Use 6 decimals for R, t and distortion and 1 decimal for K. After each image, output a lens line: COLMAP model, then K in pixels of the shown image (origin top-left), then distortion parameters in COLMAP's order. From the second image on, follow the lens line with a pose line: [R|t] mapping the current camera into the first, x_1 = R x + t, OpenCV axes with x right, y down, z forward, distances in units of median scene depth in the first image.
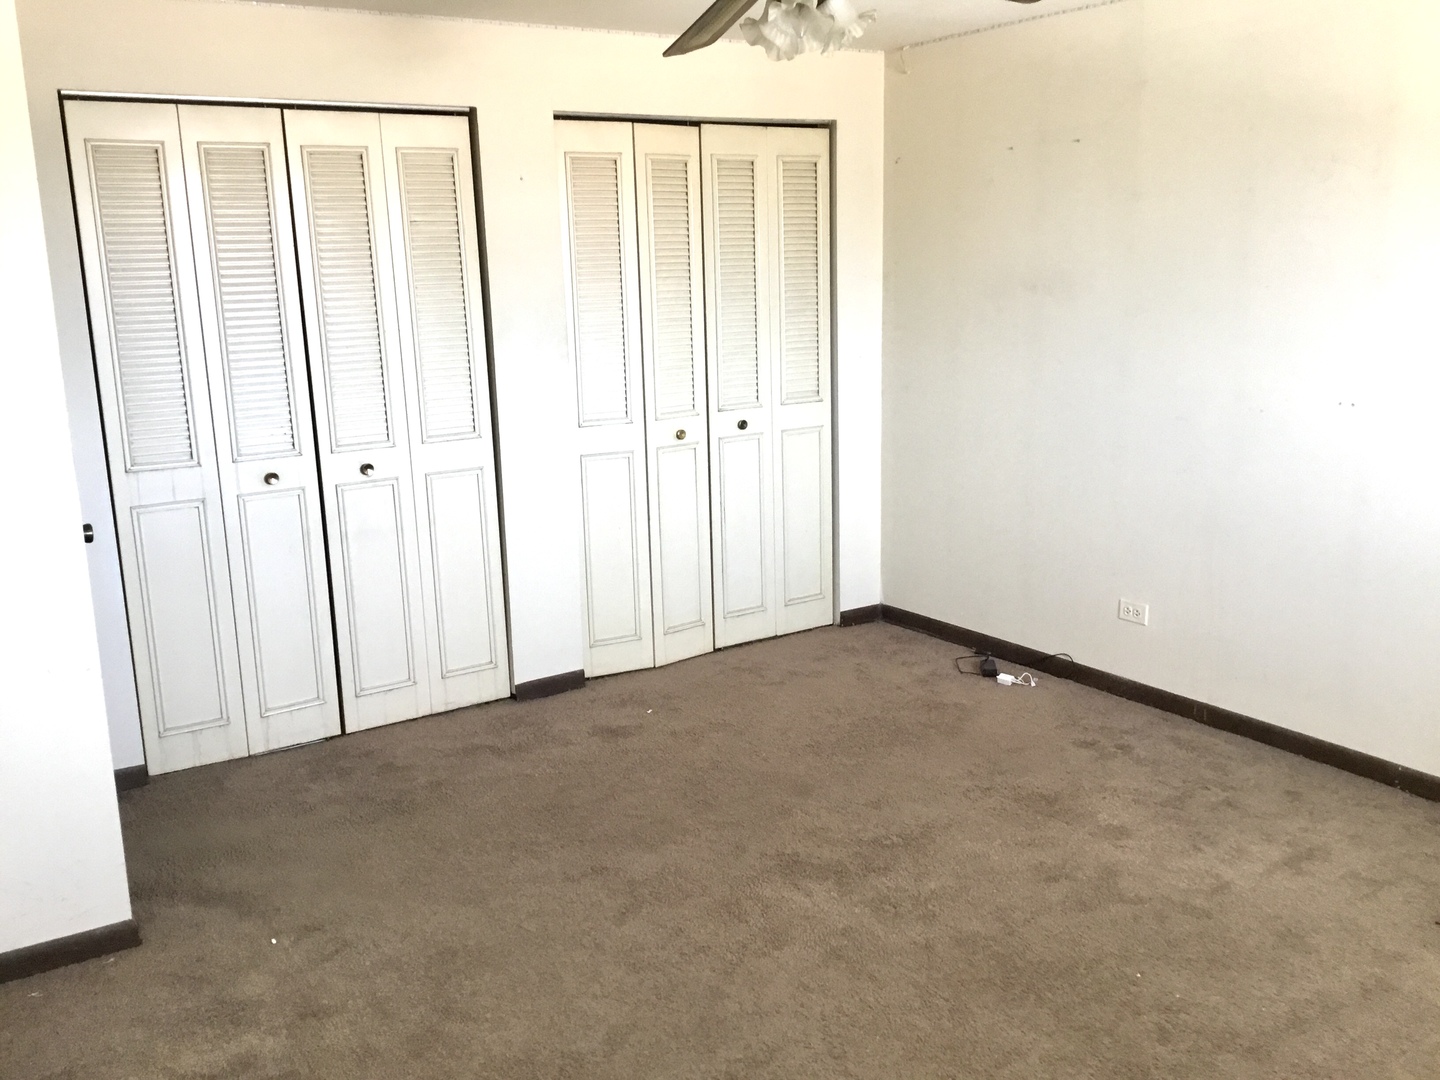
lens RADIAL K [[1290.1, 0, 729.3], [0, 1290.1, 533.7], [0, 0, 1]] dist [0.106423, -0.177412]
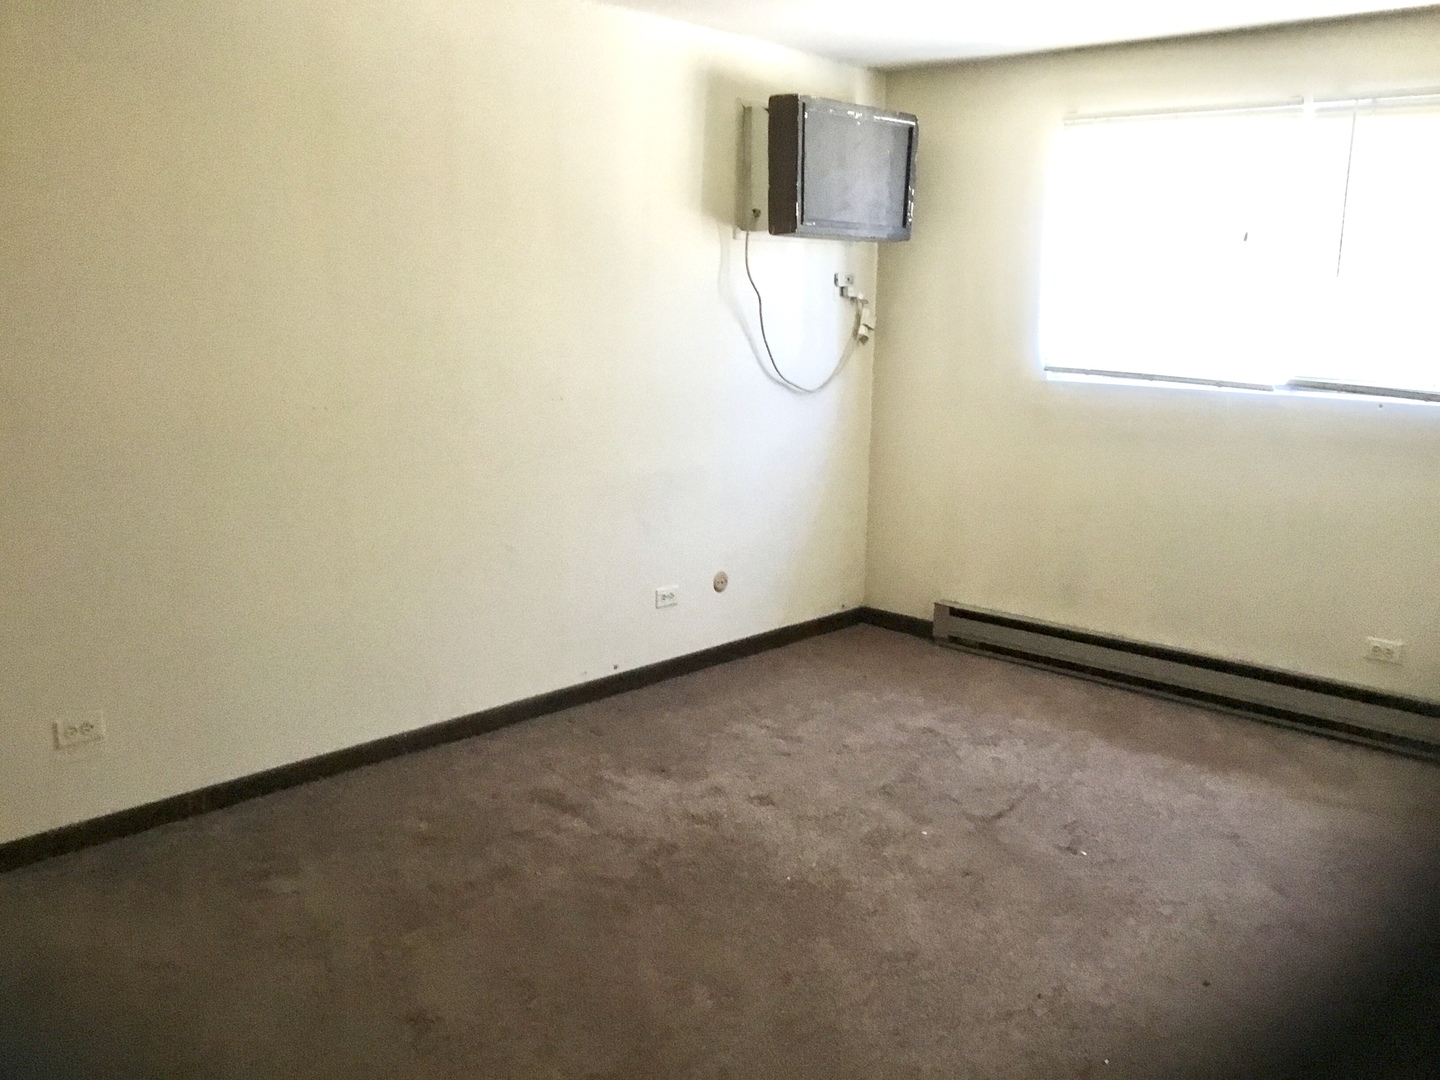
lens RADIAL K [[1290.5, 0, 725.2], [0, 1290.5, 541.3], [0, 0, 1]] dist [0.115934, -0.192062]
pose [[-0.248945, -0.167053, 0.954002, -0.631841], [0.184167, 0.958875, 0.215964, -0.180824], [-0.950846, 0.229459, -0.207941, 1.084288]]
